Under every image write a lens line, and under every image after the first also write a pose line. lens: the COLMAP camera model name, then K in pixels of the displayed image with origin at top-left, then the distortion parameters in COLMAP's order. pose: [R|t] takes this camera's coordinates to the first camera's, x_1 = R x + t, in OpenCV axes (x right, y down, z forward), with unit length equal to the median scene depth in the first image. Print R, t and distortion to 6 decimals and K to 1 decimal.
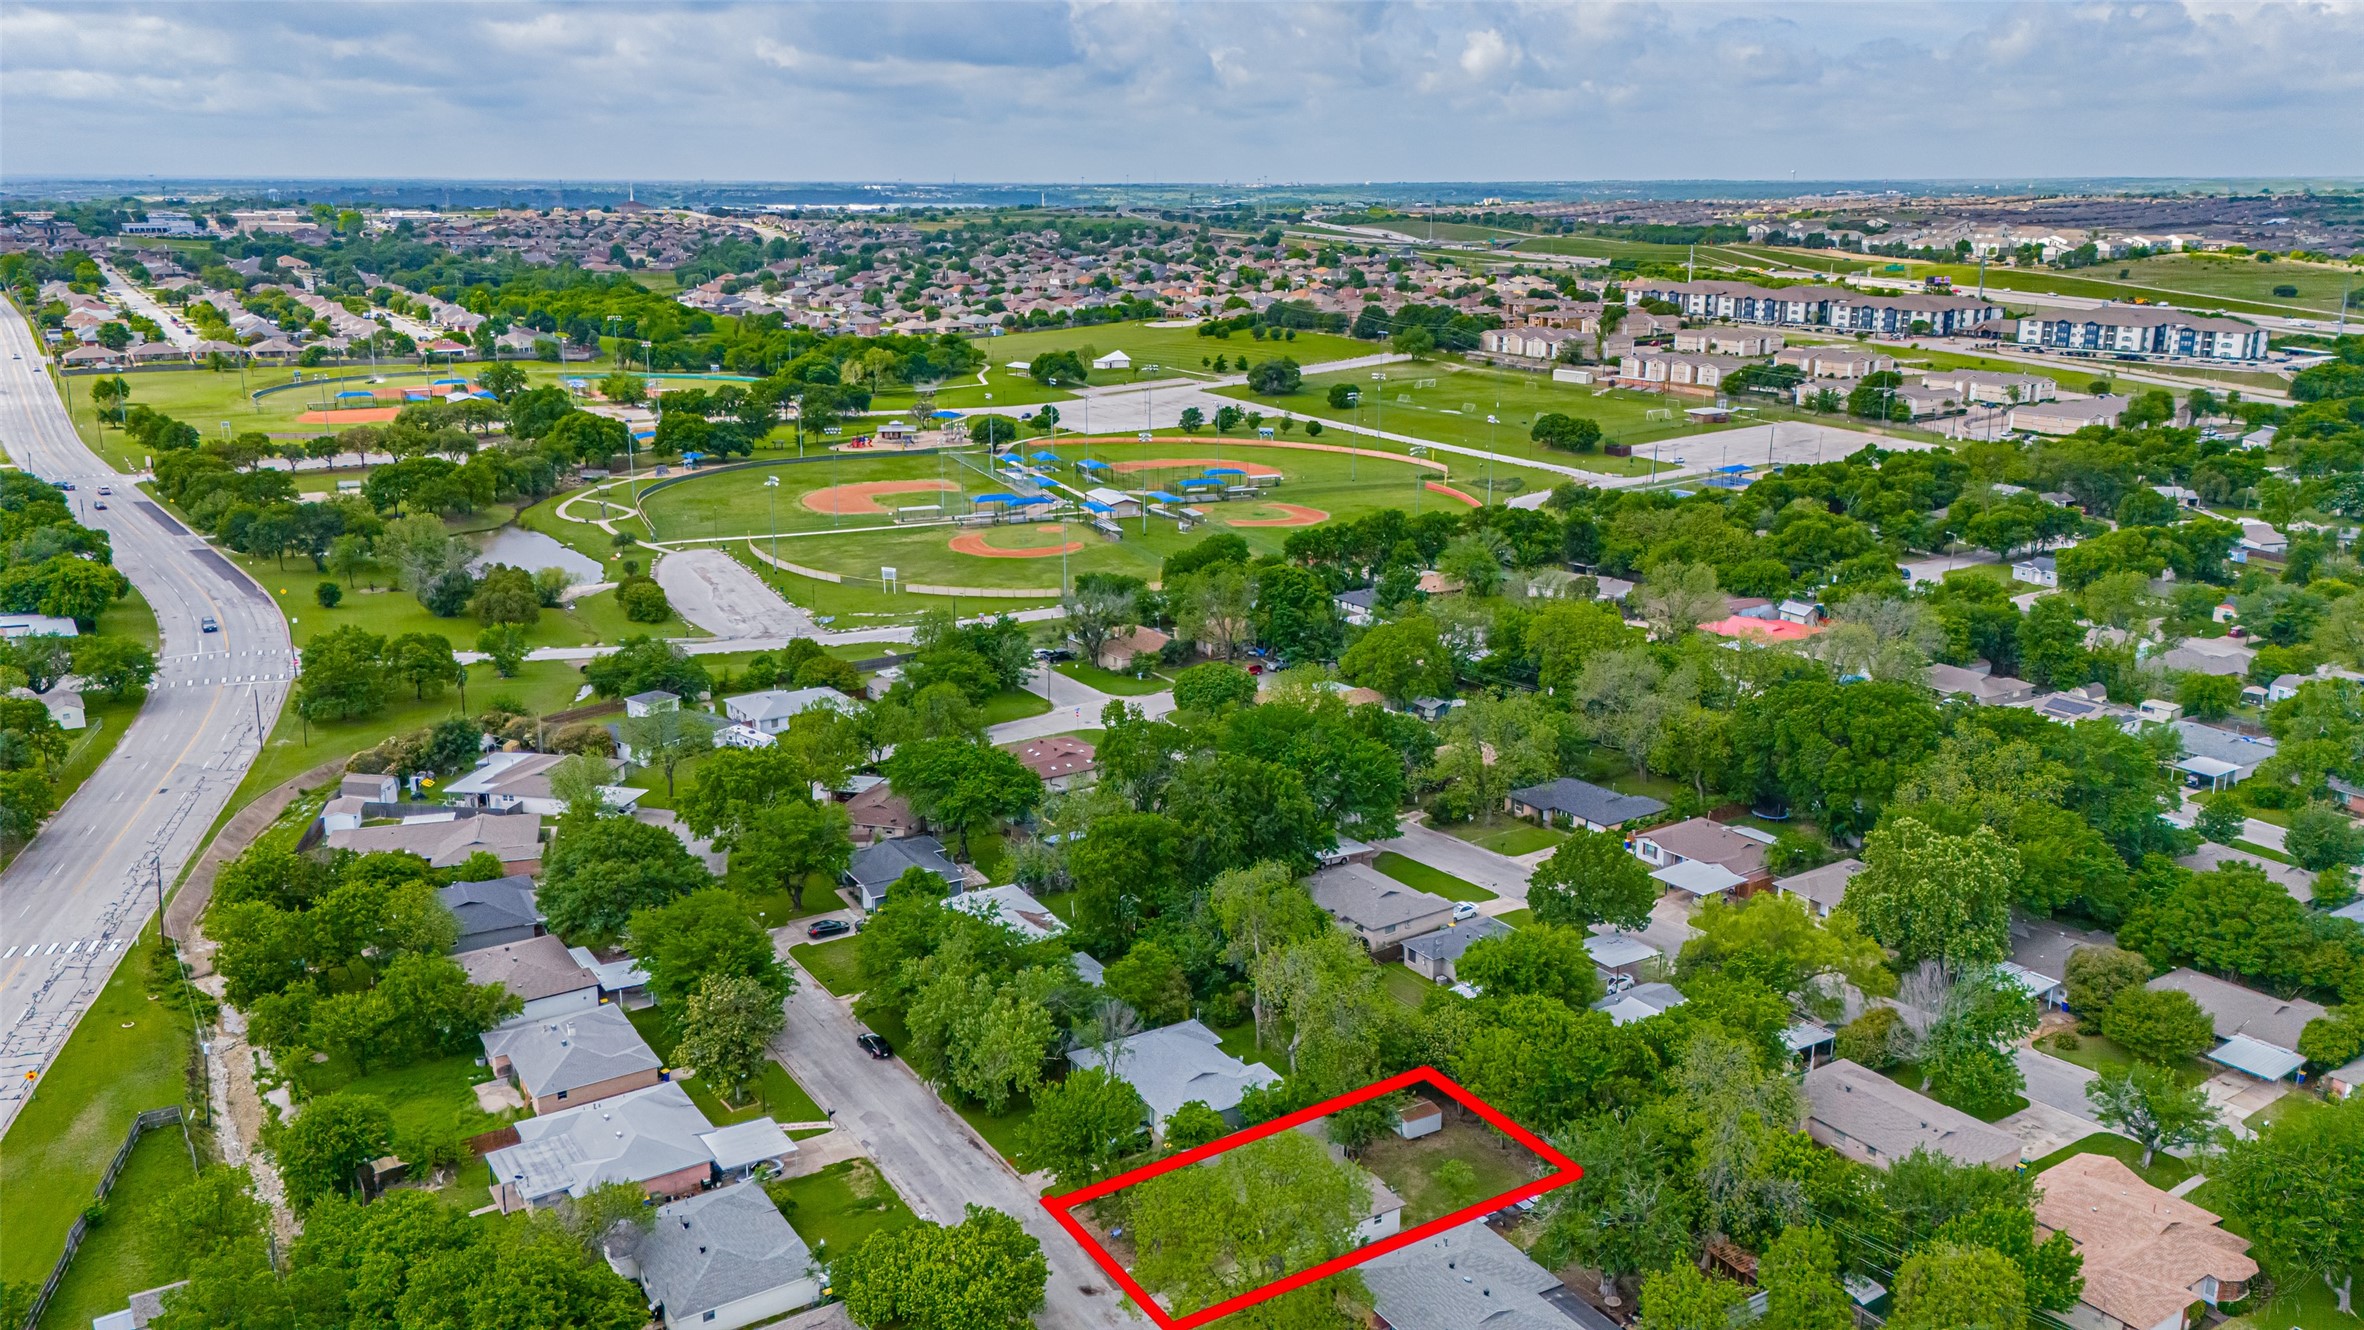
lens RADIAL K [[1781.4, 0, 1182.0], [0, 1781.4, 665.0], [0, 0, 1]] dist [0.097316, -0.117679]
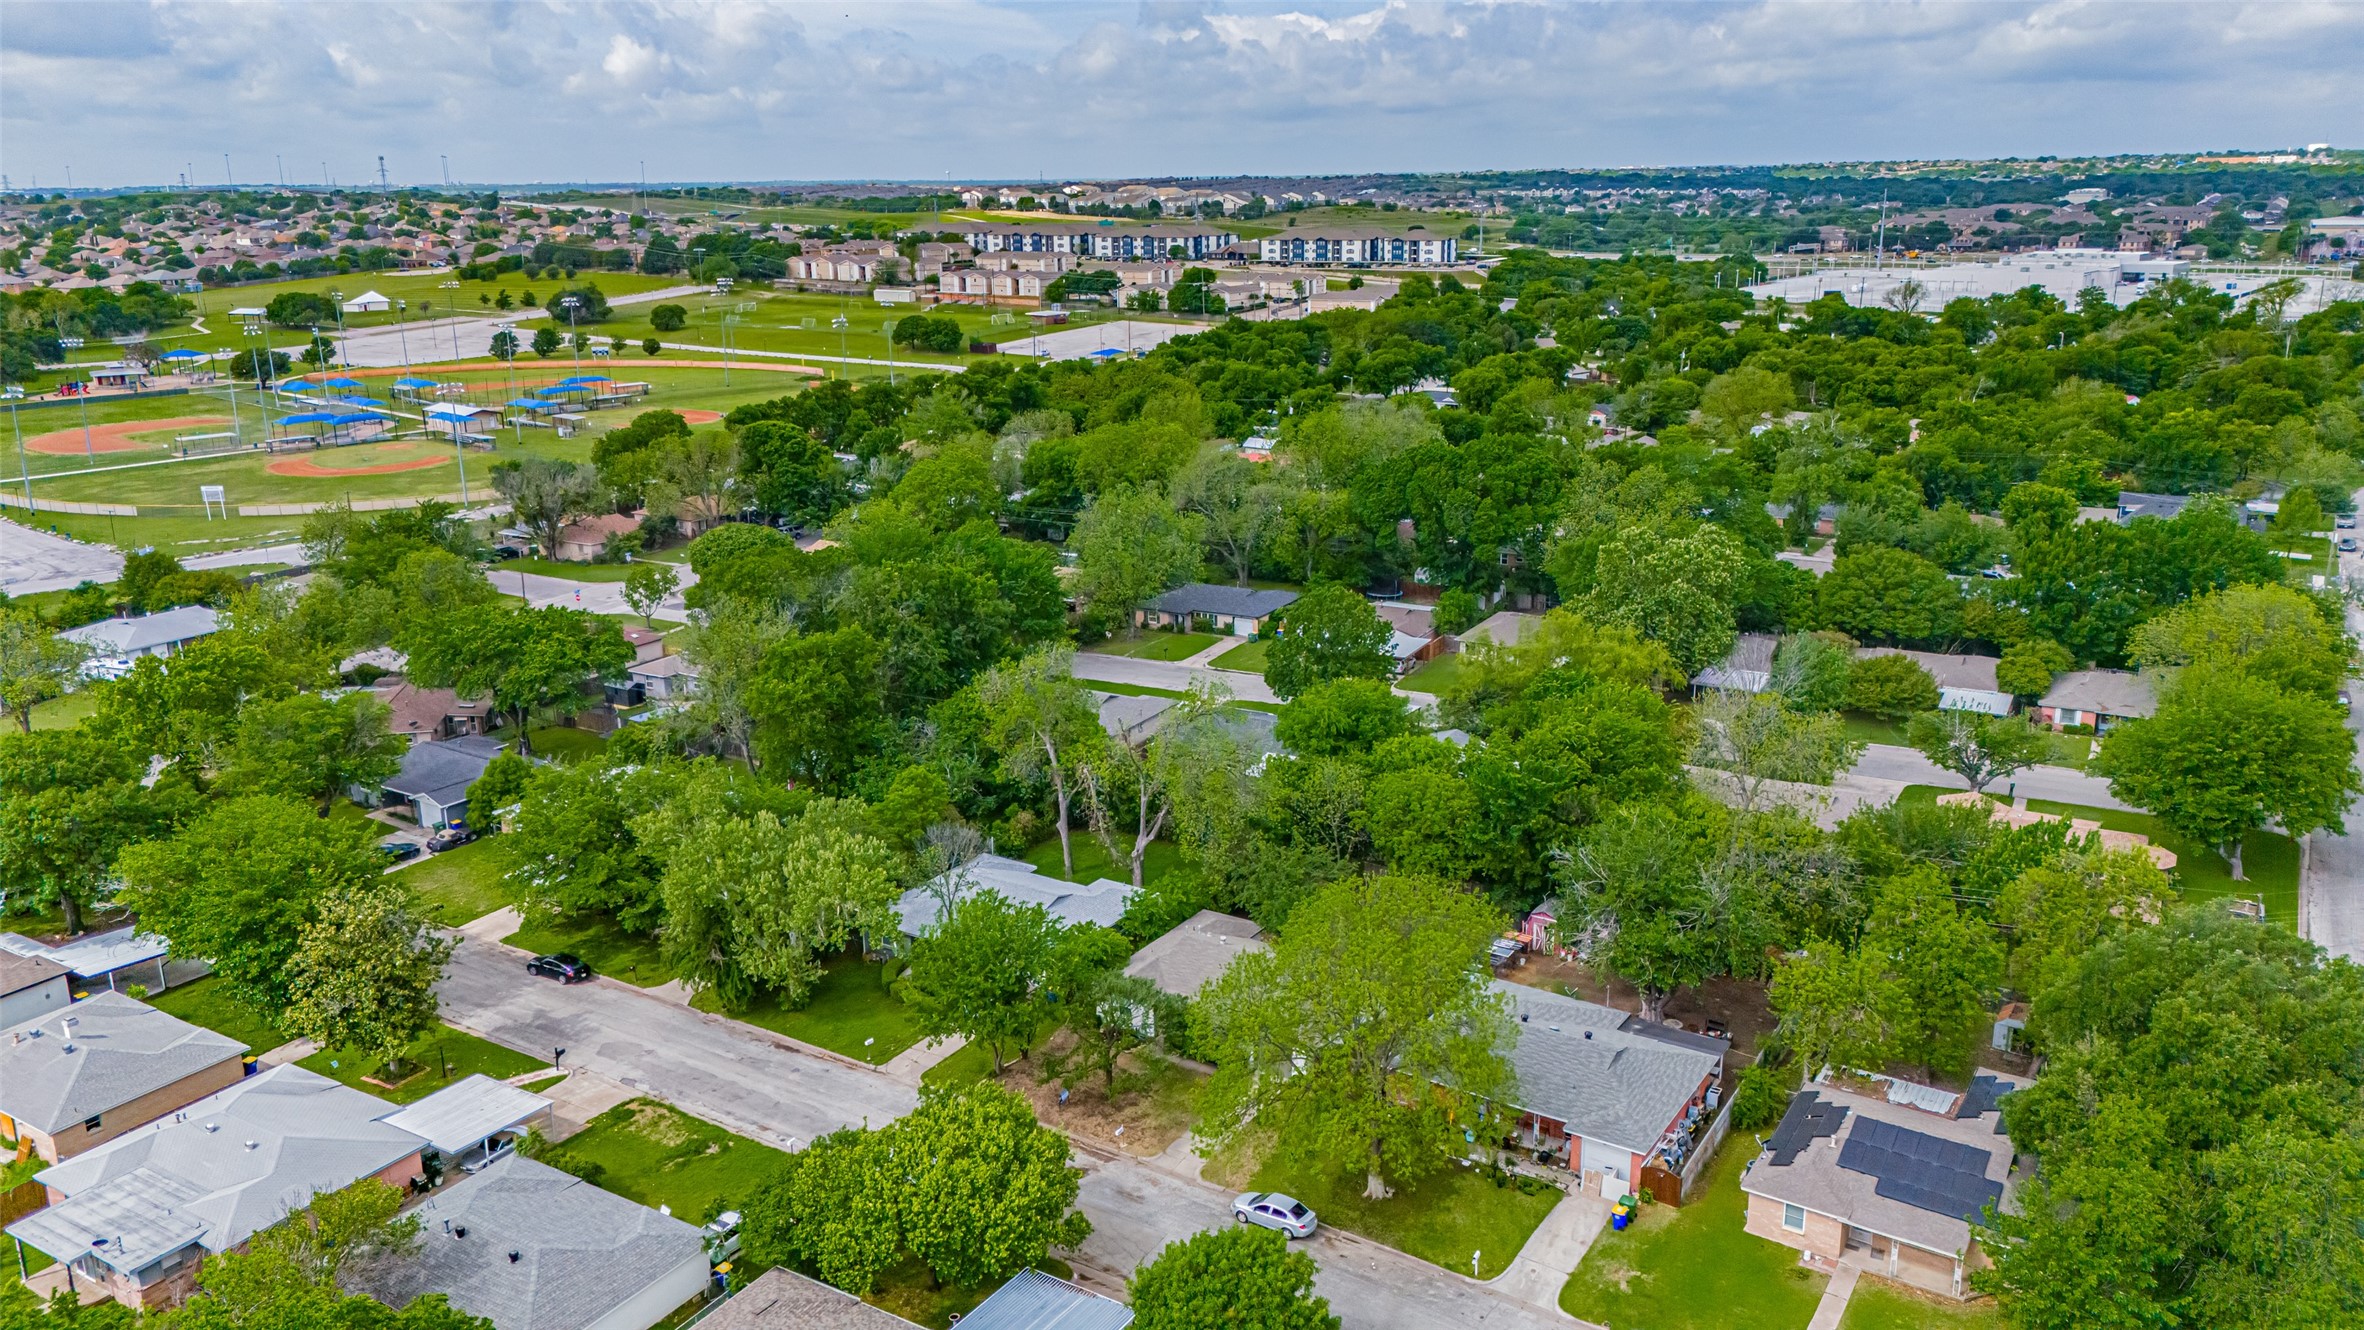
lens RADIAL K [[1667.2, 0, 1145.7], [0, 1667.2, 712.7], [0, 0, 1]] dist [0.084801, -0.088300]
pose [[0.902313, -0.135181, 0.409338, -0.067689], [0.121989, 0.990817, 0.058307, 0.030678], [-0.413461, -0.002676, 0.910518, 0.088910]]
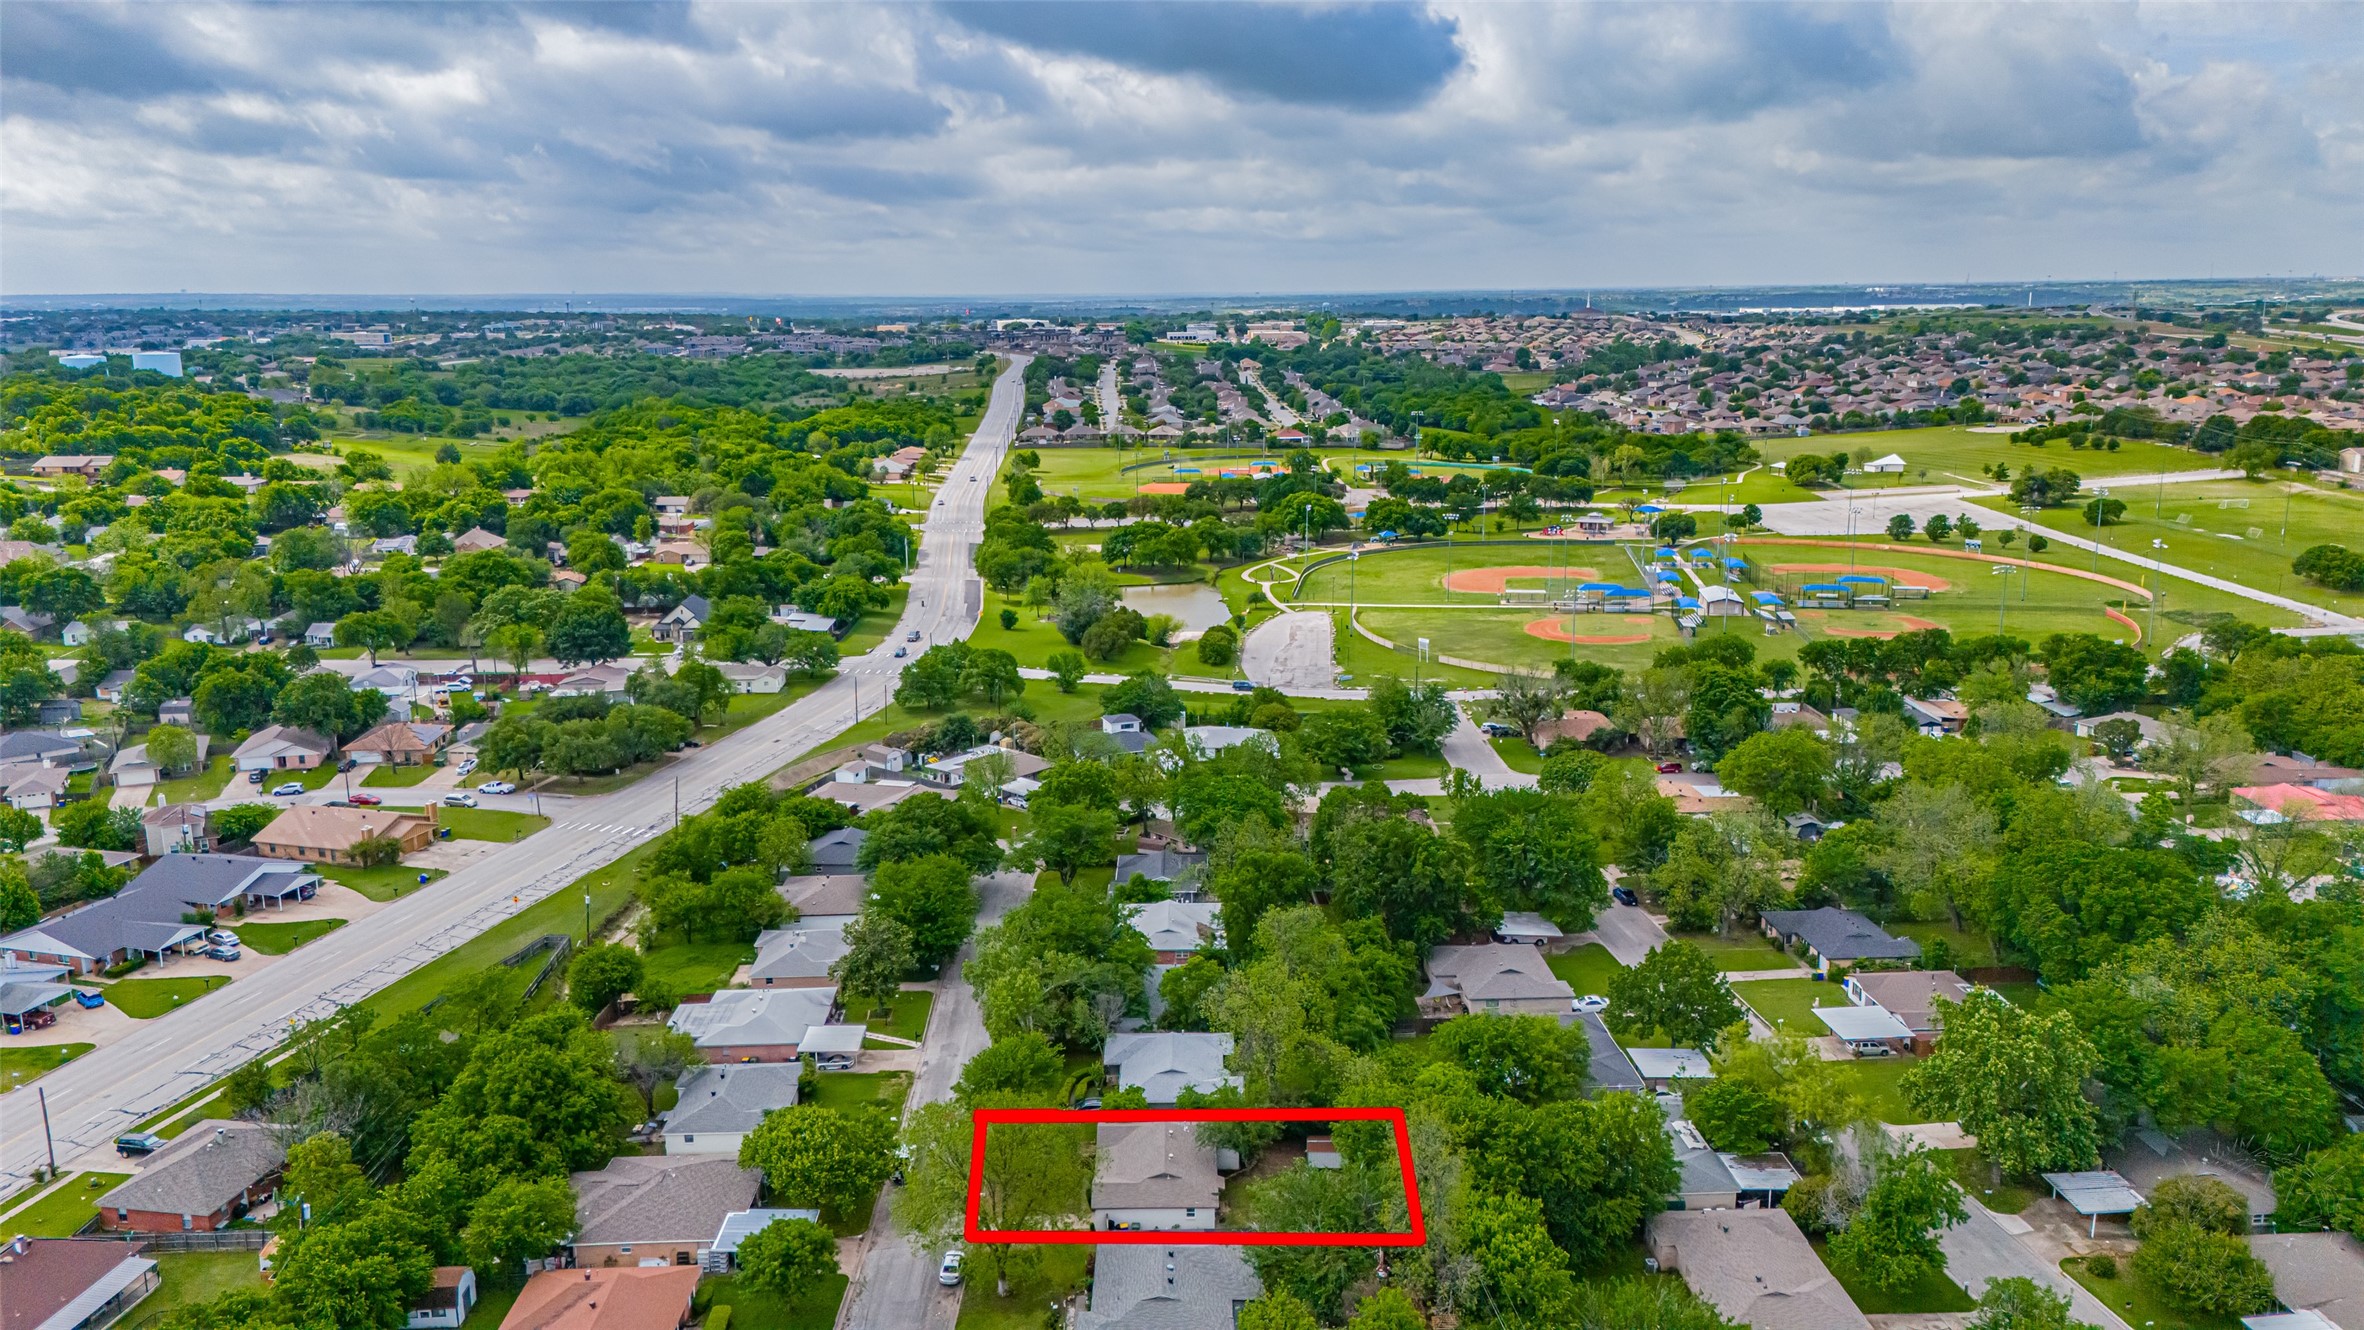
lens RADIAL K [[1781.4, 0, 1182.0], [0, 1781.4, 665.0], [0, 0, 1]] dist [0.097316, -0.117679]
pose [[0.855143, 0.098478, -0.508952, 0.152408], [-0.127006, 0.991669, -0.021517, 0.001513], [0.502593, 0.083040, 0.860526, 0.007242]]
